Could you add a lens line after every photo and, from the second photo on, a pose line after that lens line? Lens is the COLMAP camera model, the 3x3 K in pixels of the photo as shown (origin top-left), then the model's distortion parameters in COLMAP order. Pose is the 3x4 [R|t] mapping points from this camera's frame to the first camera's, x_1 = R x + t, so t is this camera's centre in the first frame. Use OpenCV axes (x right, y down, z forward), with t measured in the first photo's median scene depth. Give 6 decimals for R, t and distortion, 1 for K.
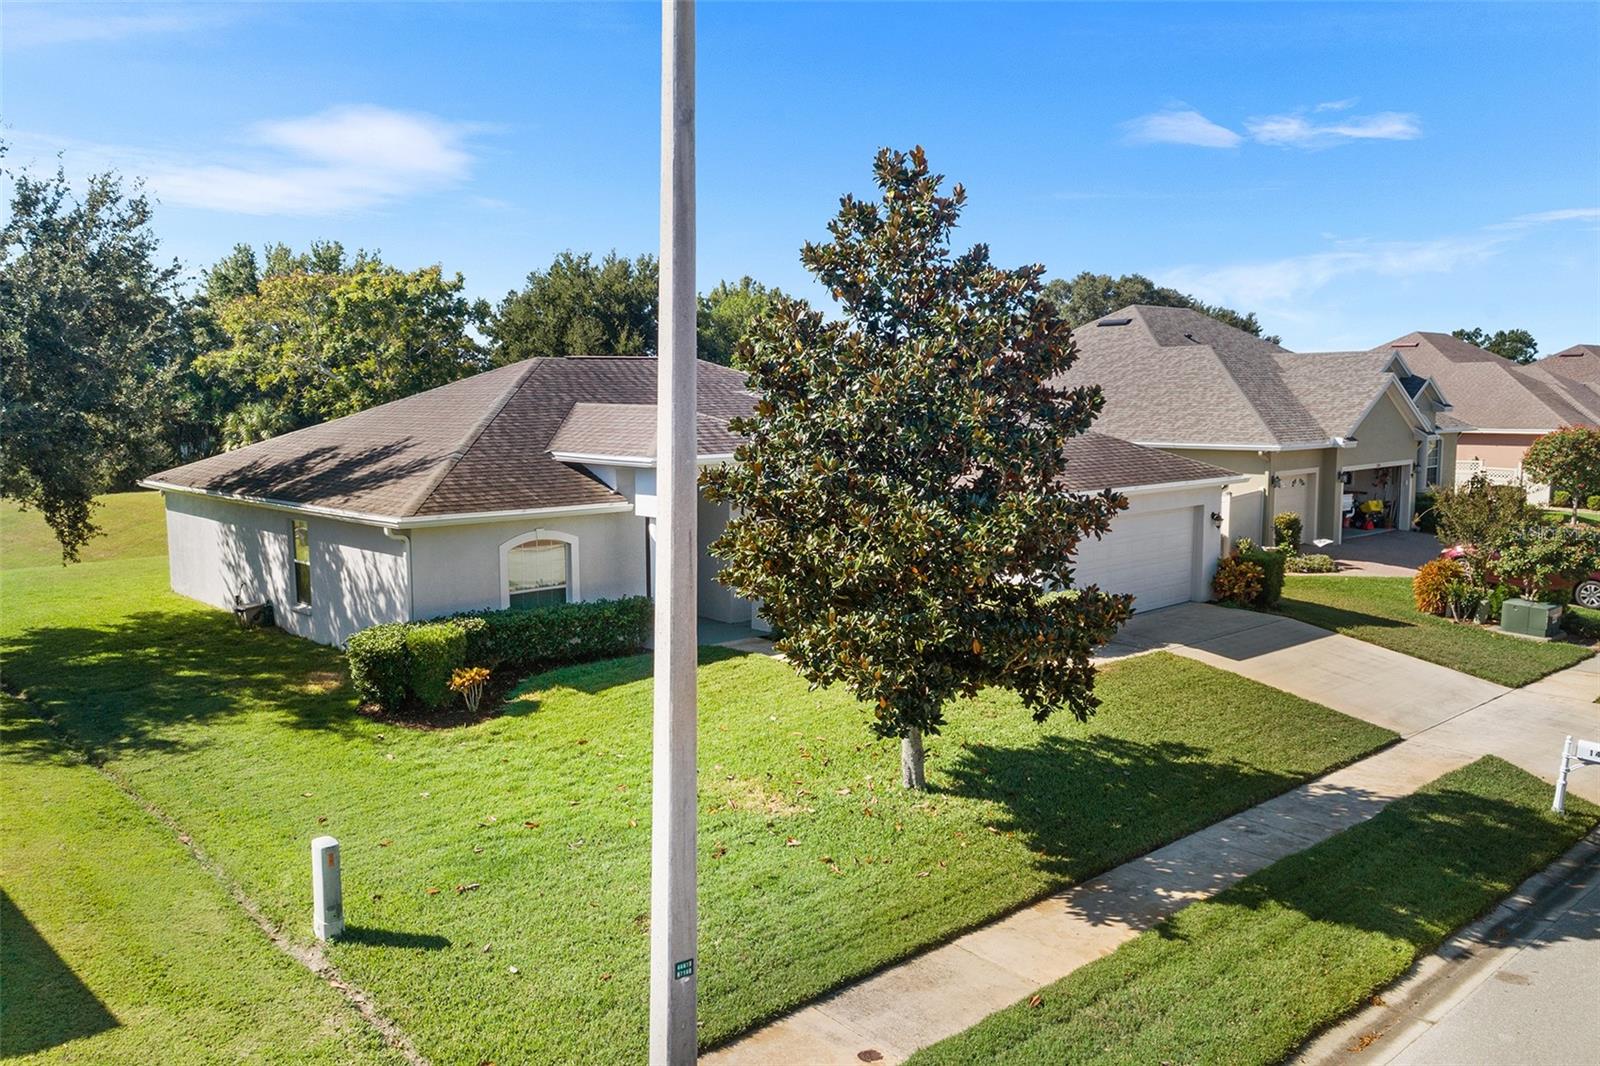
lens RADIAL K [[1277.1, 0, 800.0], [0, 1277.1, 533.0], [0, 0, 1]] dist [-0.011956, 0.003745]
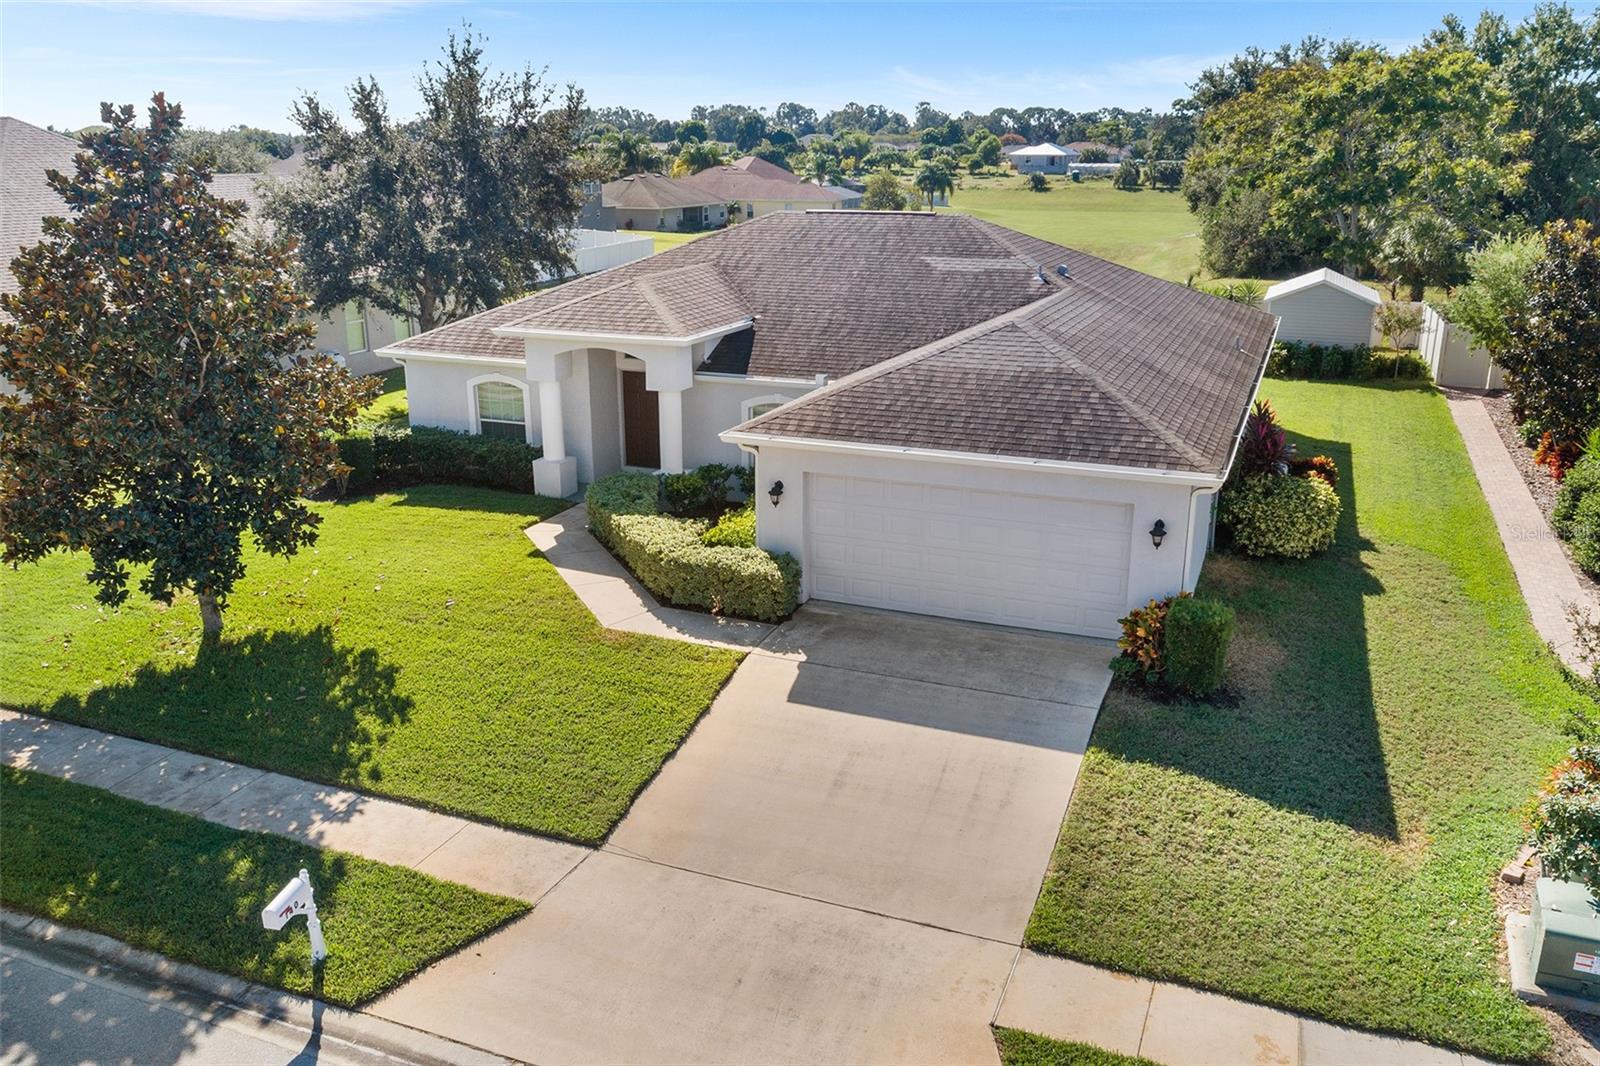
lens RADIAL K [[1277.1, 0, 800.0], [0, 1277.1, 533.0], [0, 0, 1]] dist [-0.011956, 0.003745]
pose [[0.423269, 0.267309, -0.865672, 1.405374], [-0.103472, 0.963495, 0.246923, -0.259096], [0.900076, -0.014942, 0.435477, 1.002056]]
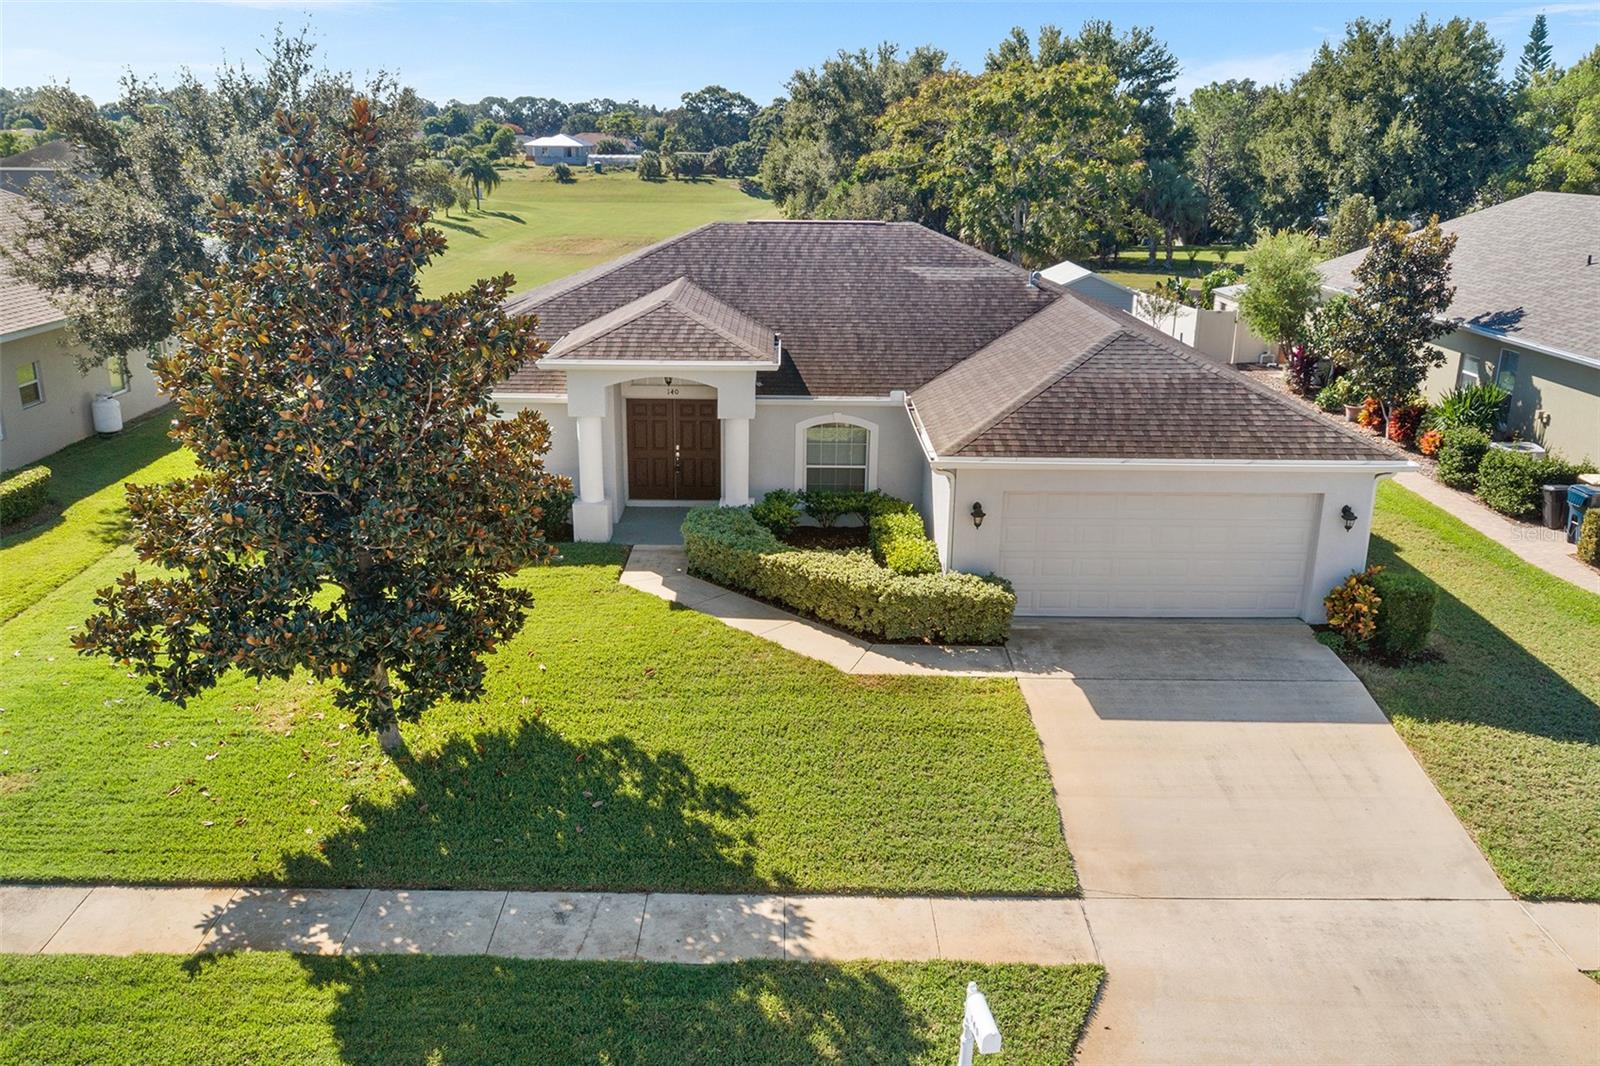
lens RADIAL K [[1277.1, 0, 800.0], [0, 1277.1, 533.0], [0, 0, 1]] dist [-0.011956, 0.003745]
pose [[0.737744, 0.211571, -0.641071, 0.979218], [-0.089722, 0.971926, 0.217510, -0.223782], [0.669092, -0.102948, 0.736015, 0.497215]]
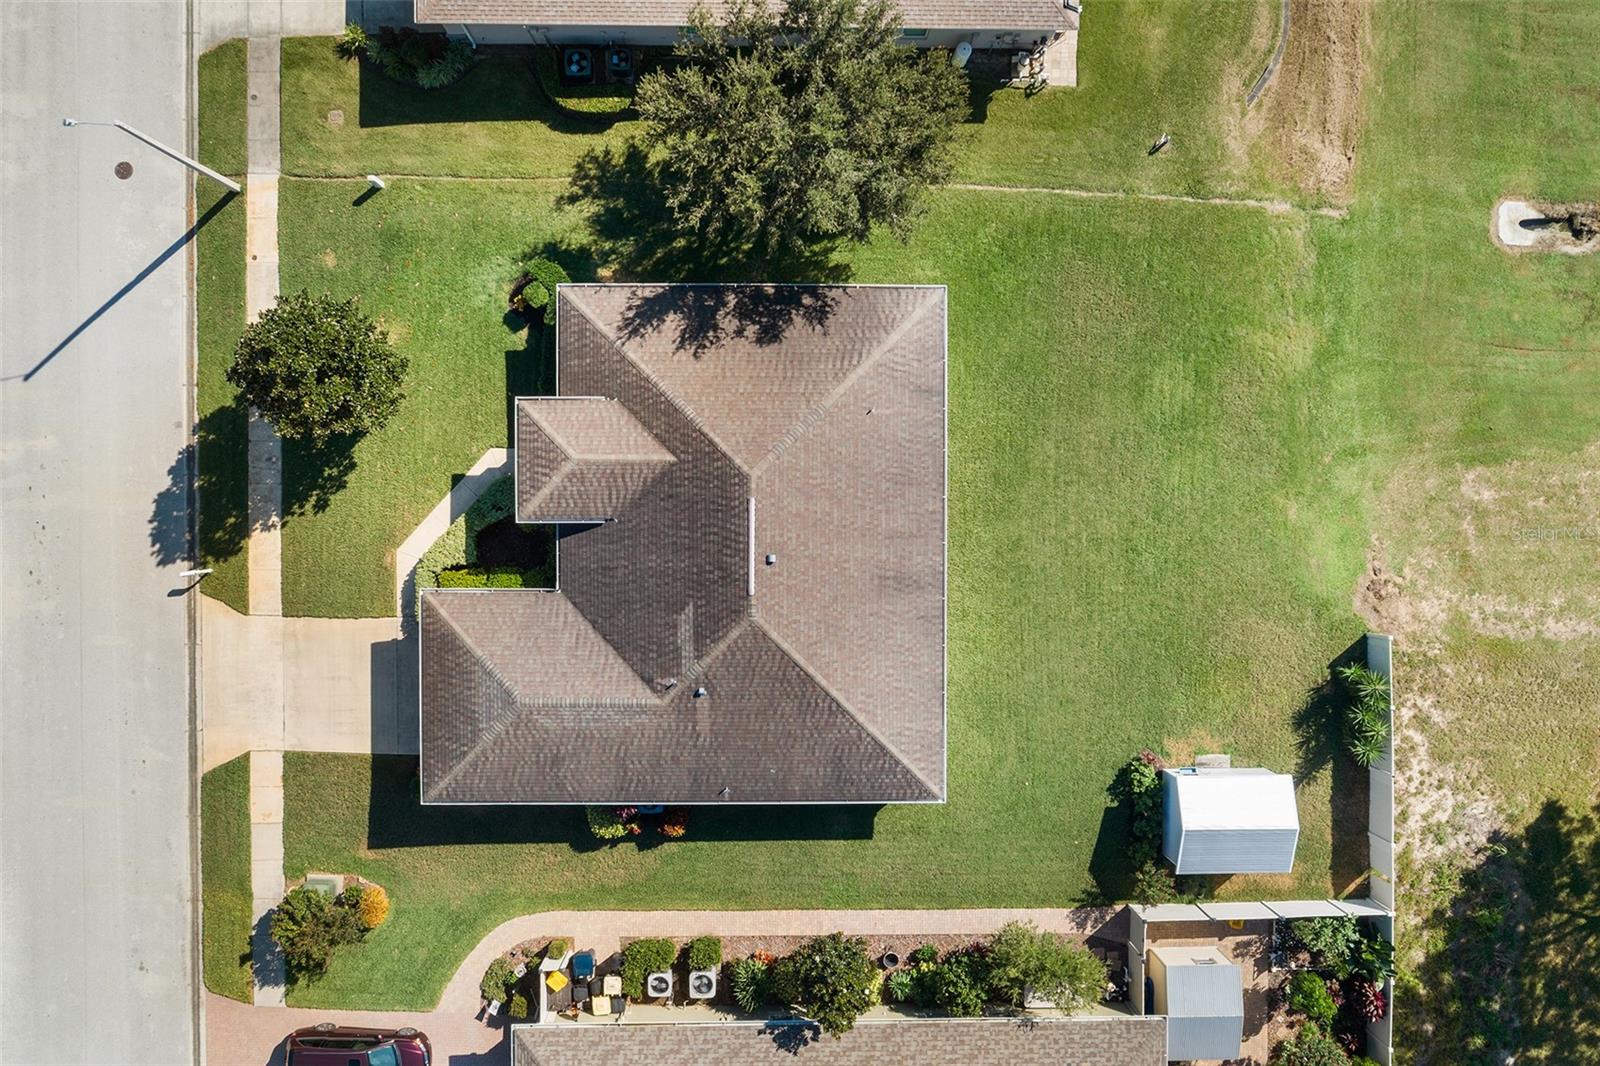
lens RADIAL K [[1277.1, 0, 800.0], [0, 1277.1, 533.0], [0, 0, 1]] dist [-0.011956, 0.003745]
pose [[-0.683320, 0.730074, -0.008039, -0.332707], [-0.107153, -0.089388, 0.990216, -2.824734], [0.722213, 0.677496, 0.139310, 1.592880]]
